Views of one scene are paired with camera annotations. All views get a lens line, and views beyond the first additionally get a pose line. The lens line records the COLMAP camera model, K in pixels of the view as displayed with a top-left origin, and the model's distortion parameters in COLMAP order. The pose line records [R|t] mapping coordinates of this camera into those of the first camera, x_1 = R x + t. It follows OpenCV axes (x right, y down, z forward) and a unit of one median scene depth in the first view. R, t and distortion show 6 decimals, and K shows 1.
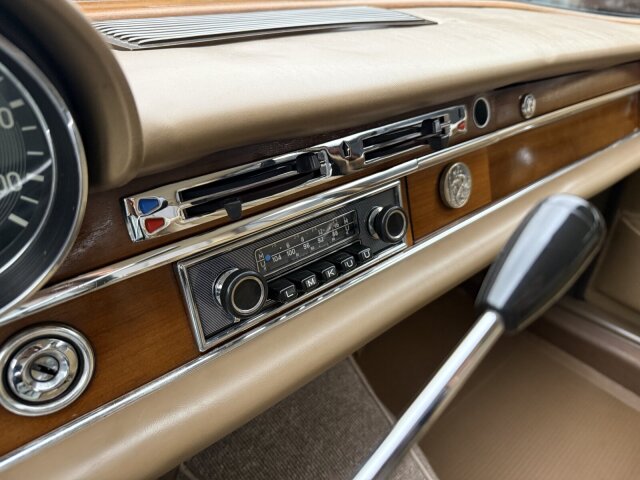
lens RADIAL K [[493.3, 0, 320.0], [0, 493.3, 240.0], [0, 0, 1]] dist [-0.003026, 0.004970]
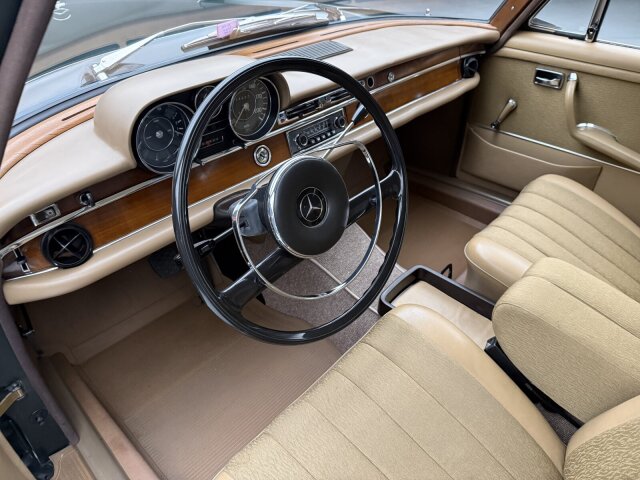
lens RADIAL K [[420.2, 0, 320.0], [0, 420.2, 240.0], [0, 0, 1]] dist [-0.002773, 0.000946]
pose [[0.994527, -0.089797, 0.053418, -0.243199], [0.081675, 0.986984, 0.138536, 0.397493], [-0.065162, -0.133415, 0.988916, -2.121193]]
